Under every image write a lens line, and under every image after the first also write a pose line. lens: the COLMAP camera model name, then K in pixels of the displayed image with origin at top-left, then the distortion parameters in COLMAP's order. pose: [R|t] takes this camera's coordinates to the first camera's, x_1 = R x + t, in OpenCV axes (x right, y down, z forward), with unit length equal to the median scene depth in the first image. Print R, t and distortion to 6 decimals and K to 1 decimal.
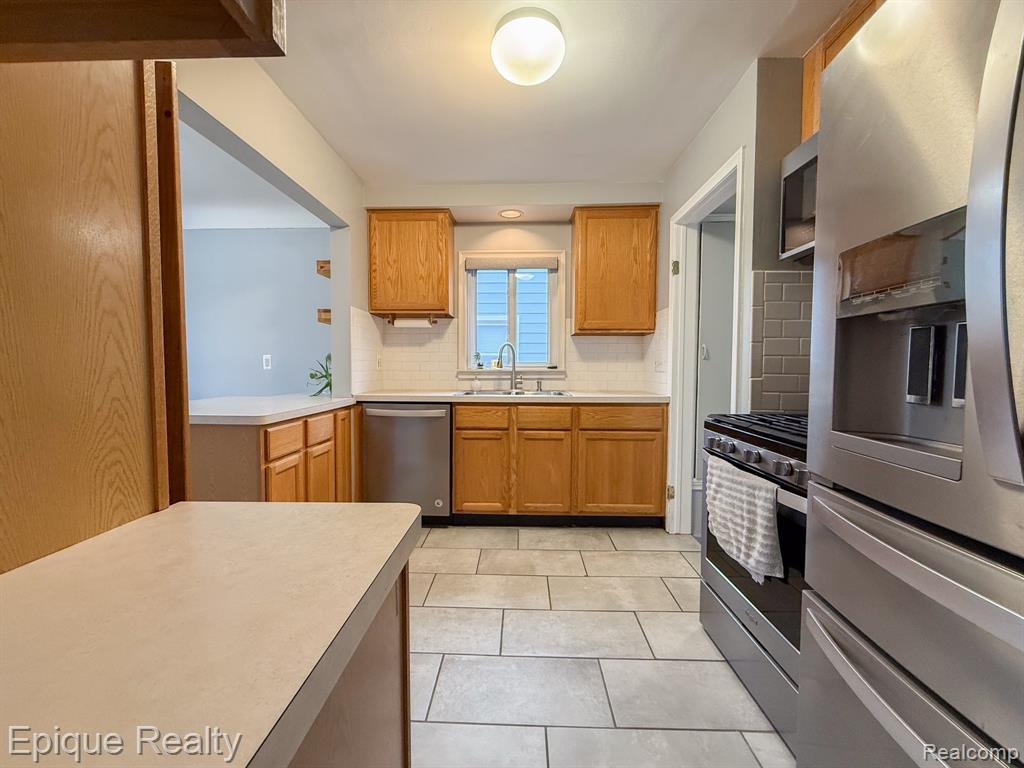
lens RADIAL K [[407.4, 0, 504.3], [0, 407.4, 383.2], [0, 0, 1]] dist [-0.003385, -0.000214]
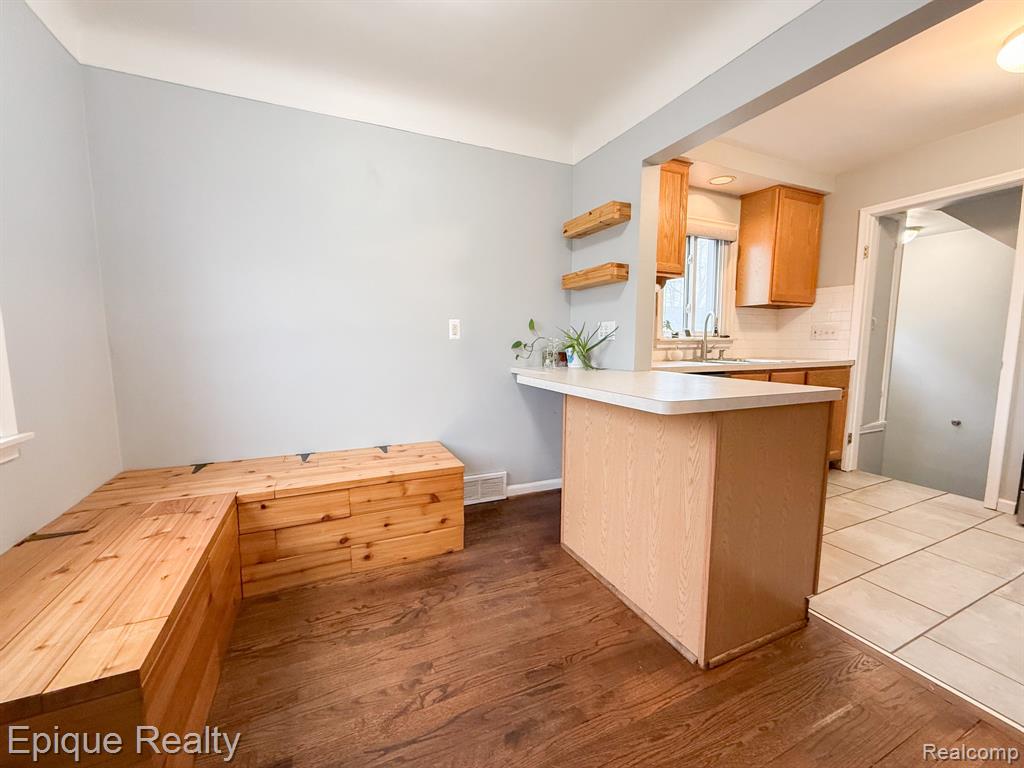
lens RADIAL K [[407.4, 0, 504.3], [0, 407.4, 383.2], [0, 0, 1]] dist [-0.003385, -0.000214]
pose [[0.895962, -0.049596, 0.441354, -0.942186], [0.021179, 0.997386, 0.069084, -0.003700], [-0.443626, -0.052550, 0.894670, 0.332562]]
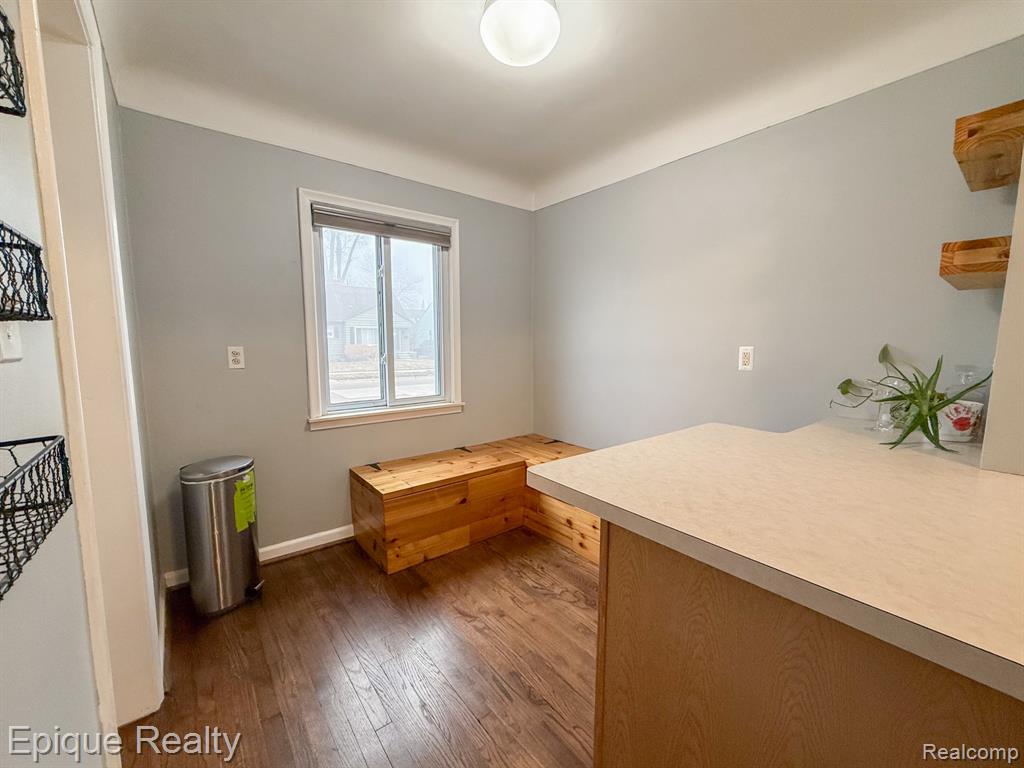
lens RADIAL K [[407.4, 0, 504.3], [0, 407.4, 383.2], [0, 0, 1]] dist [-0.003385, -0.000214]
pose [[0.653871, 0.075989, -0.752781, -0.403231], [-0.032508, 0.996847, 0.072389, -0.053091], [0.755908, -0.022861, 0.654279, 0.366533]]
